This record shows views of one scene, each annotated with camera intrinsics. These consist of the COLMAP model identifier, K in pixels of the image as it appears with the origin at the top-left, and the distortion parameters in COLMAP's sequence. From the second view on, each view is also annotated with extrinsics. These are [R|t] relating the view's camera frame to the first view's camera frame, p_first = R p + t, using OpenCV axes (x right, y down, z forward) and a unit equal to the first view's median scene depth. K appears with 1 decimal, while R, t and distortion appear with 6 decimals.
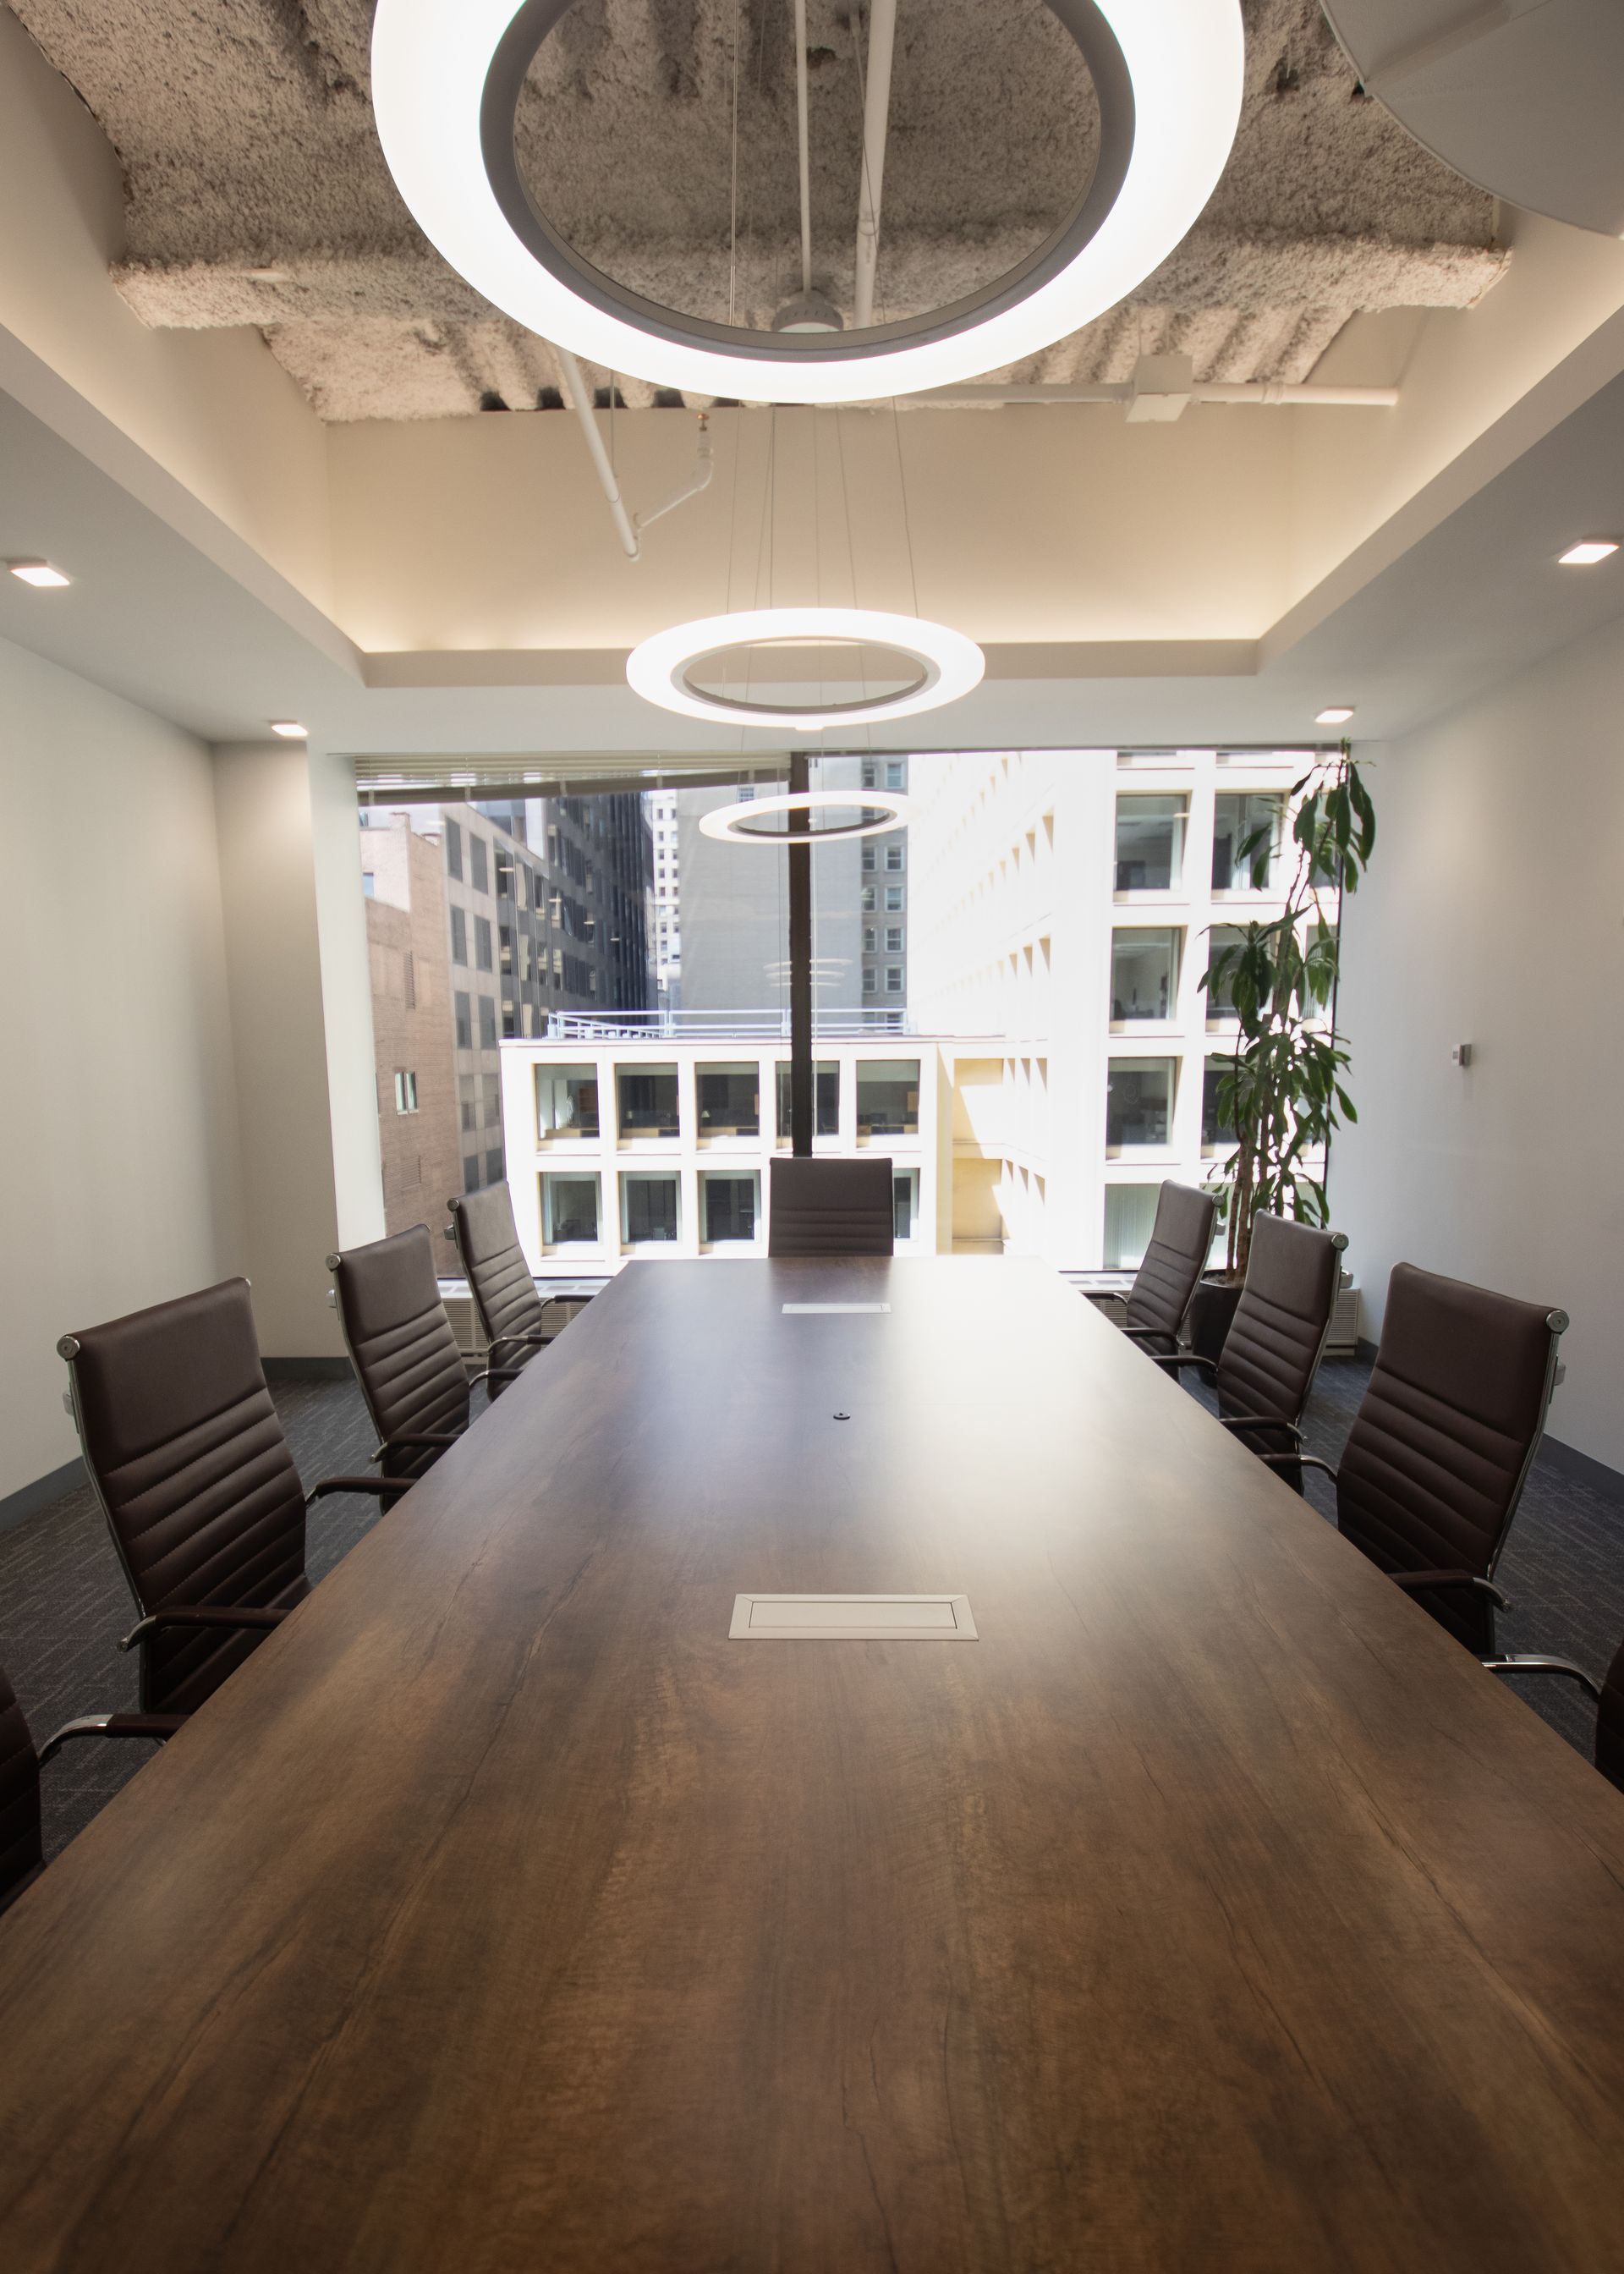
lens RADIAL K [[1262.8, 0, 817.7], [0, 1262.8, 1232.3], [0, 0, 1]] dist [0.006277, -0.018132]
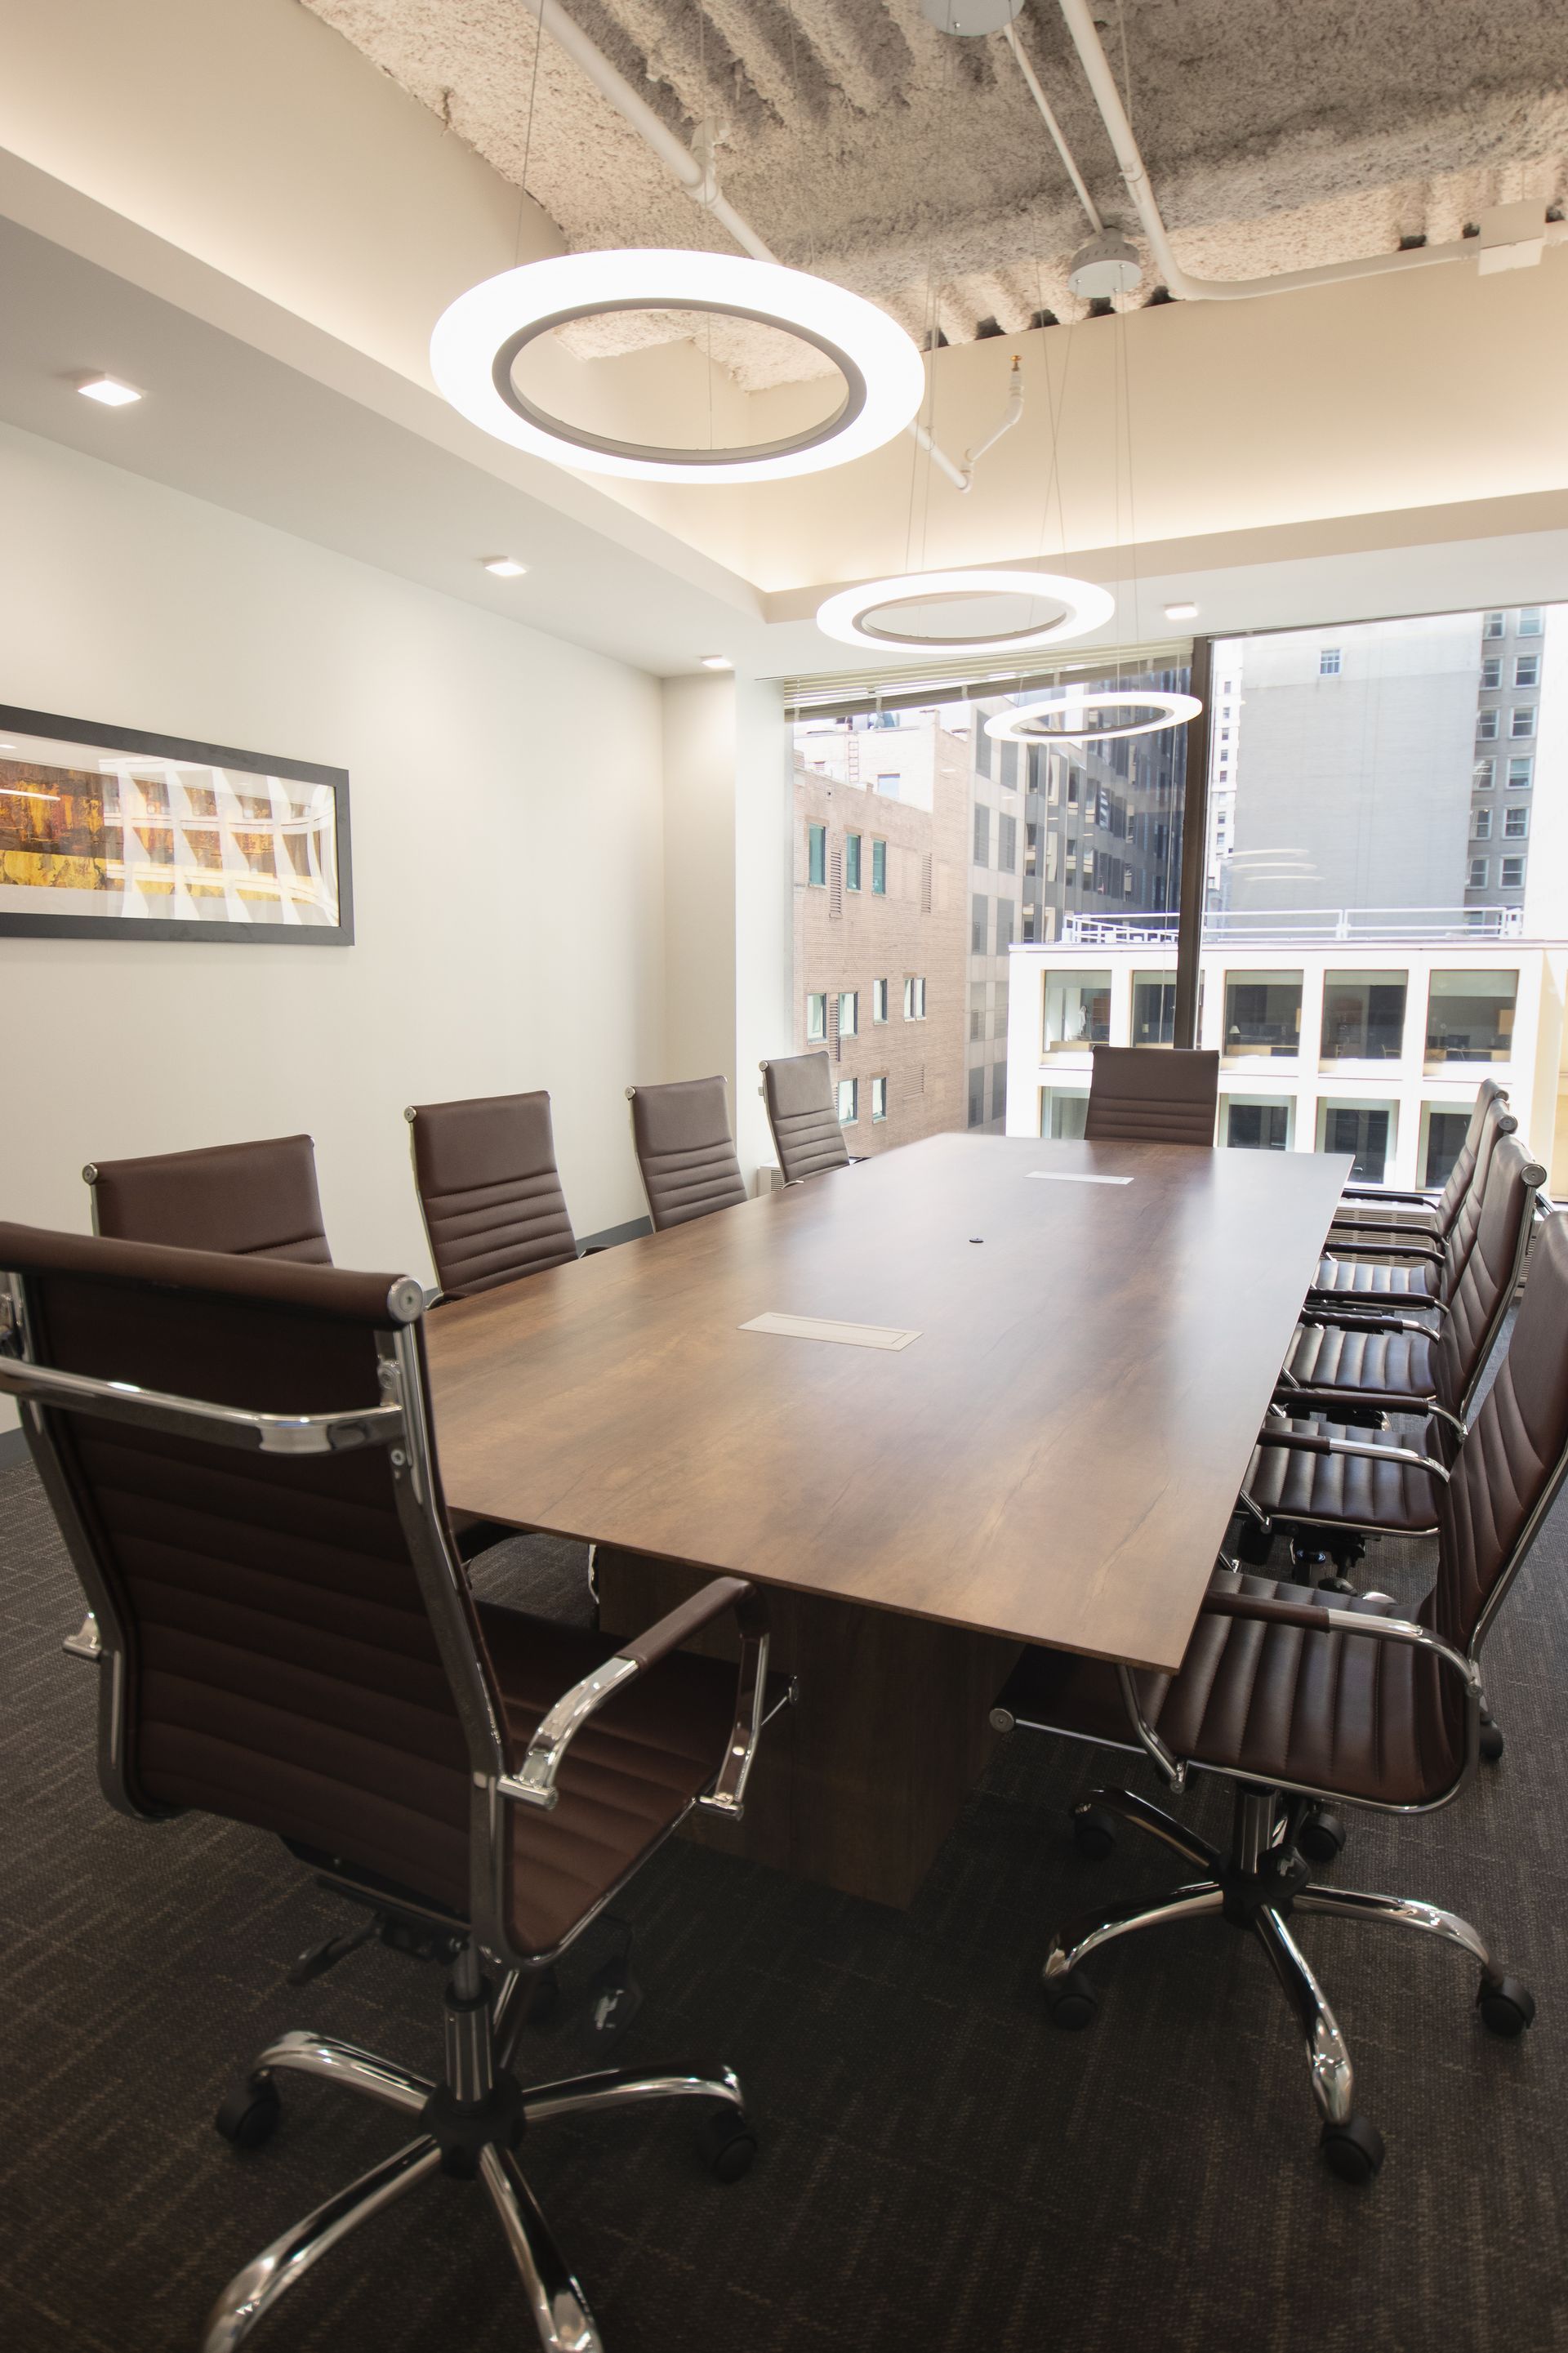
lens RADIAL K [[1367.4, 0, 755.4], [0, 1367.4, 1172.5], [0, 0, 1]] dist [0.014299, -0.018312]
pose [[0.906731, 0.071593, -0.415588, 0.186045], [-0.066294, 0.997430, 0.027187, 0.032058], [0.416466, 0.002900, 0.909147, -0.131392]]
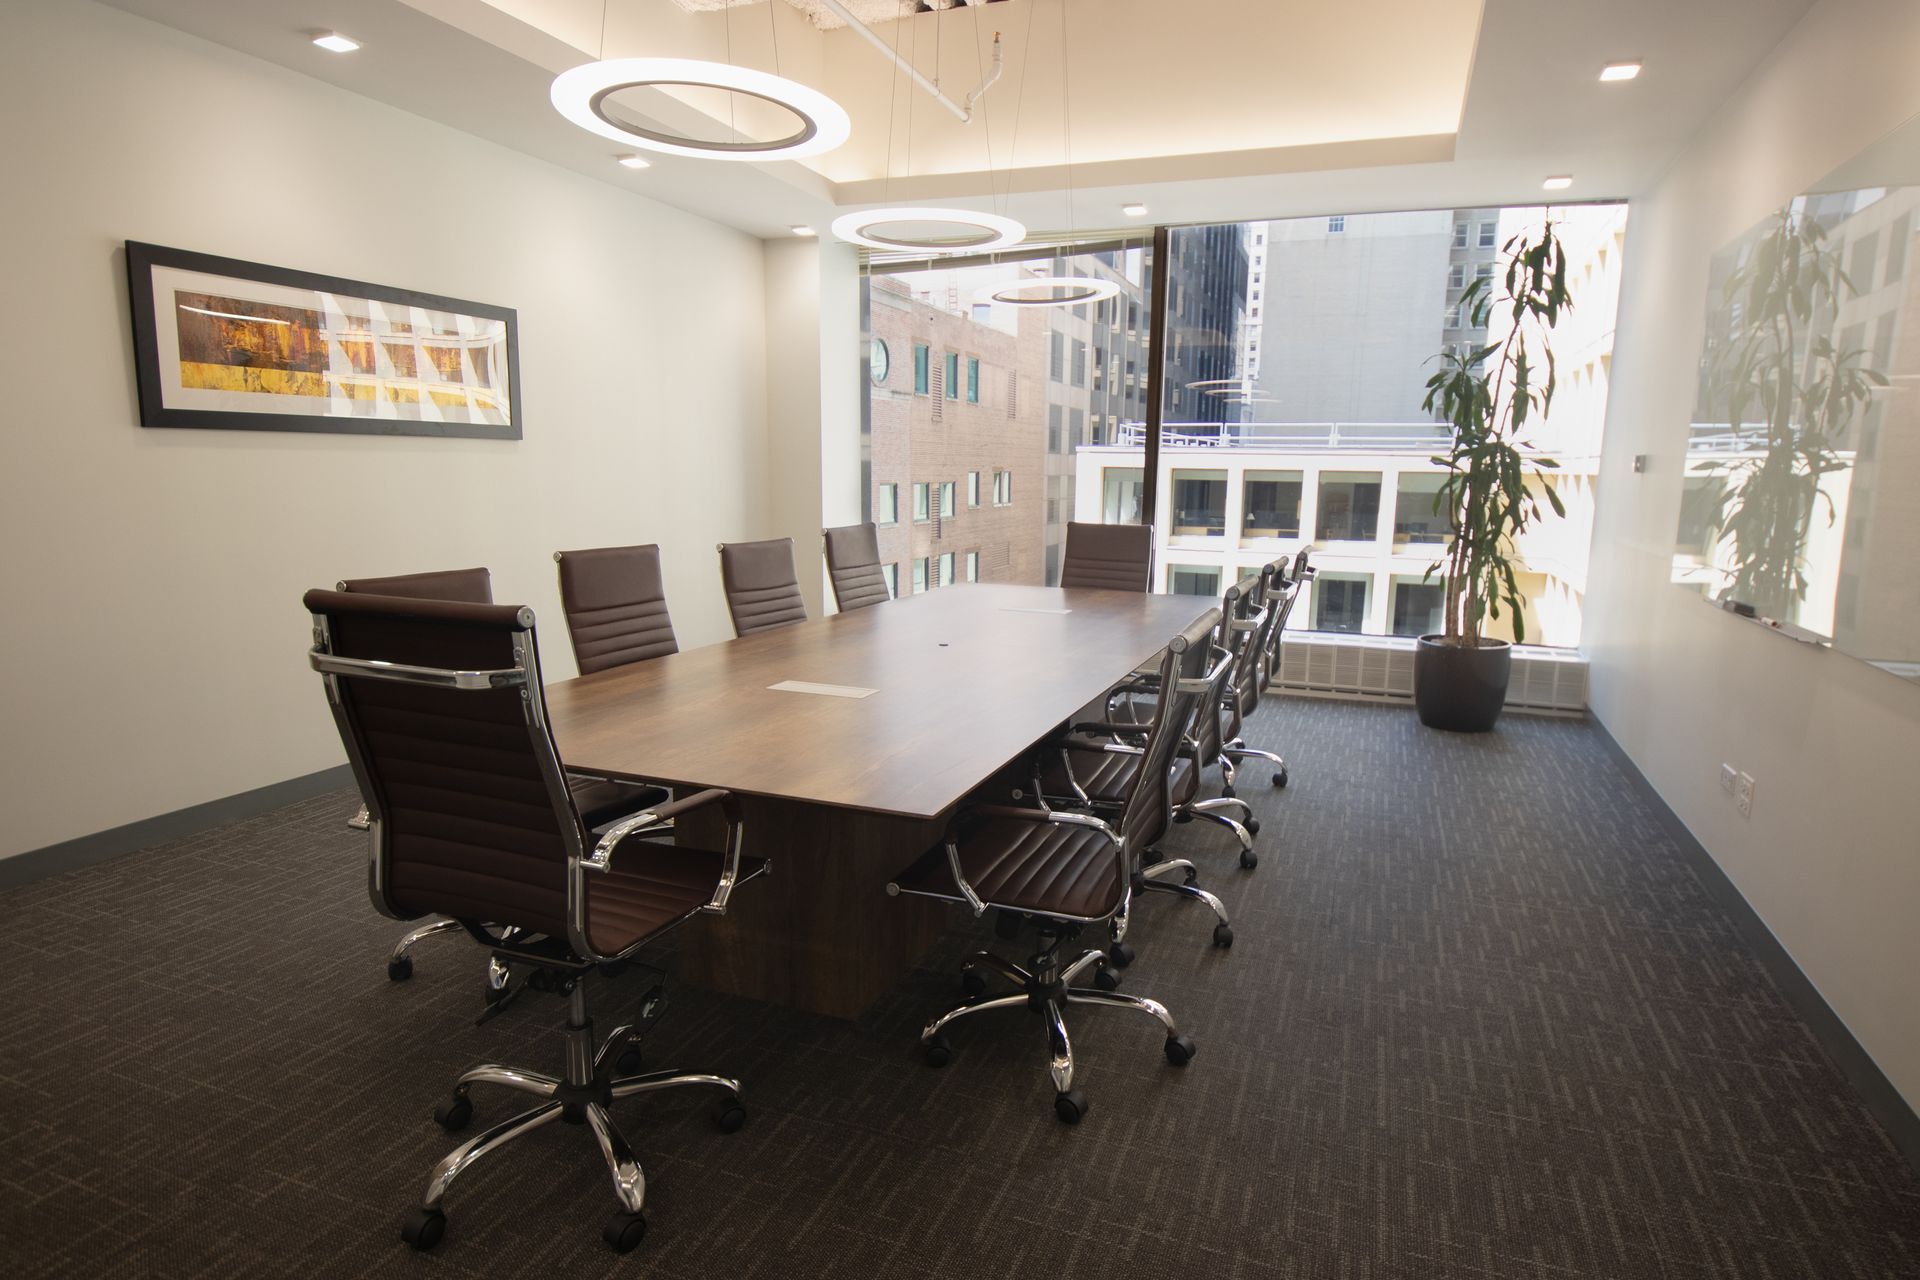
lens RADIAL K [[1115.9, 0, 977.3], [0, 1115.9, 672.7], [0, 0, 1]] dist [0.014299, -0.018312]
pose [[0.940354, 0.087055, -0.328871, 0.306851], [-0.071602, 0.995697, 0.058833, 0.046546], [0.332577, -0.031776, 0.942540, -0.253483]]
